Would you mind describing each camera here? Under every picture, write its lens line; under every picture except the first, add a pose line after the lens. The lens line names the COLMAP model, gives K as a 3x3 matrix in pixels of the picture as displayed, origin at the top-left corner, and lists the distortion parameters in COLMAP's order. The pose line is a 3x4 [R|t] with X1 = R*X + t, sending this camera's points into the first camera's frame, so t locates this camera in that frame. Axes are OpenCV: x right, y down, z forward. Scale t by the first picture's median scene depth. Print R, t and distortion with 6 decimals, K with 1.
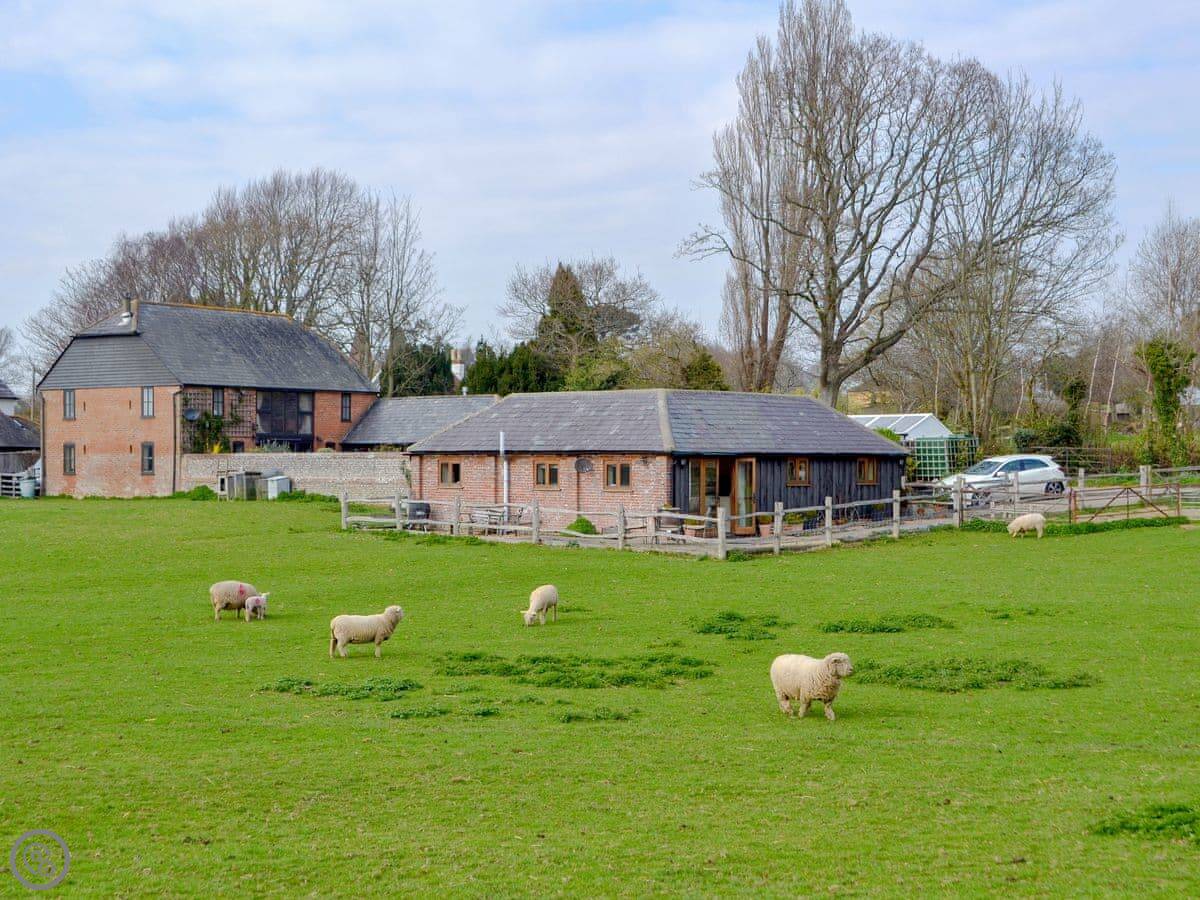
lens RADIAL K [[1177.3, 0, 600.0], [0, 1177.3, 450.0], [0, 0, 1]] dist [0.002884, 0.009273]
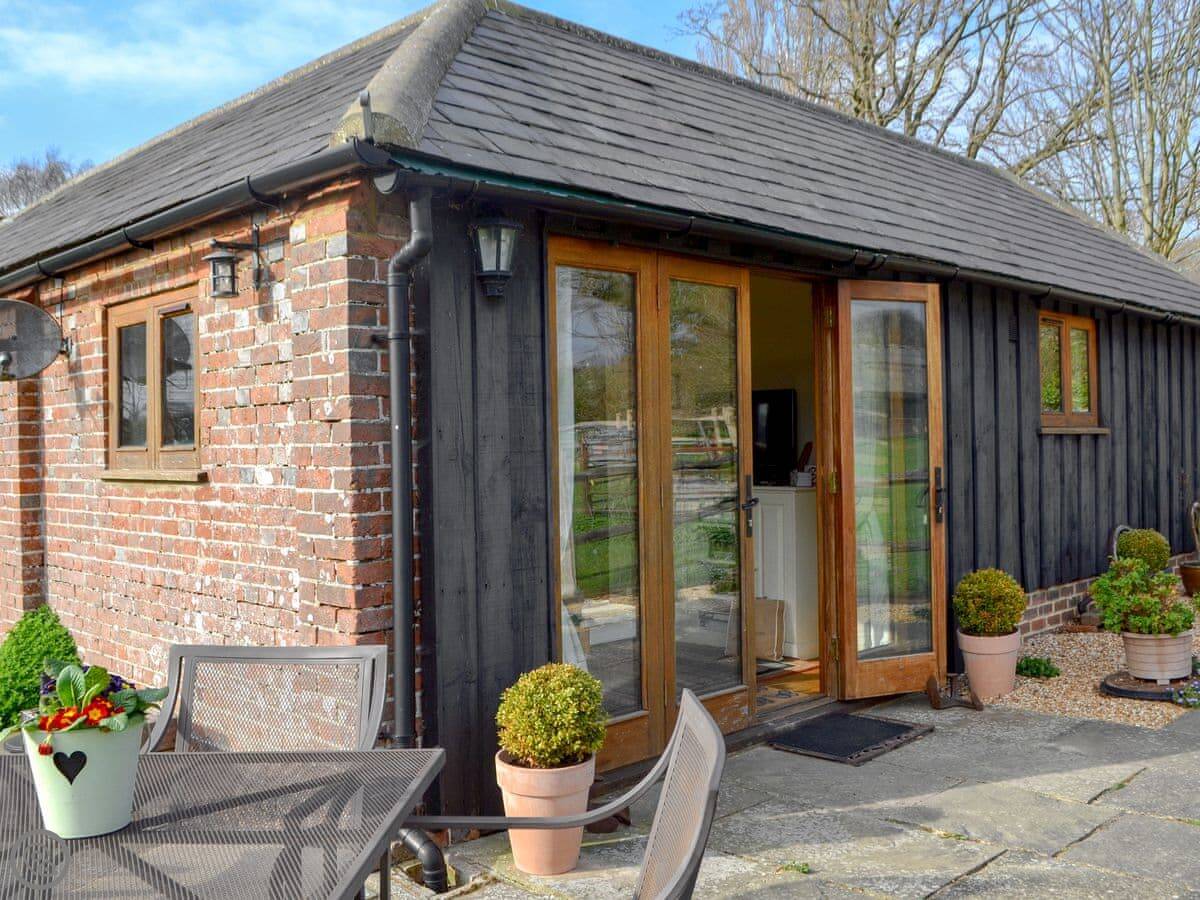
lens RADIAL K [[1174.5, 0, 577.5], [0, 1174.5, 412.1], [0, 0, 1]] dist [-0.097943, 0.016014]
pose [[0.999693, -0.021209, -0.012827, 0.071939], [0.021101, 0.999741, -0.008524, 0.026365], [0.013004, 0.008251, 0.999881, 0.765851]]
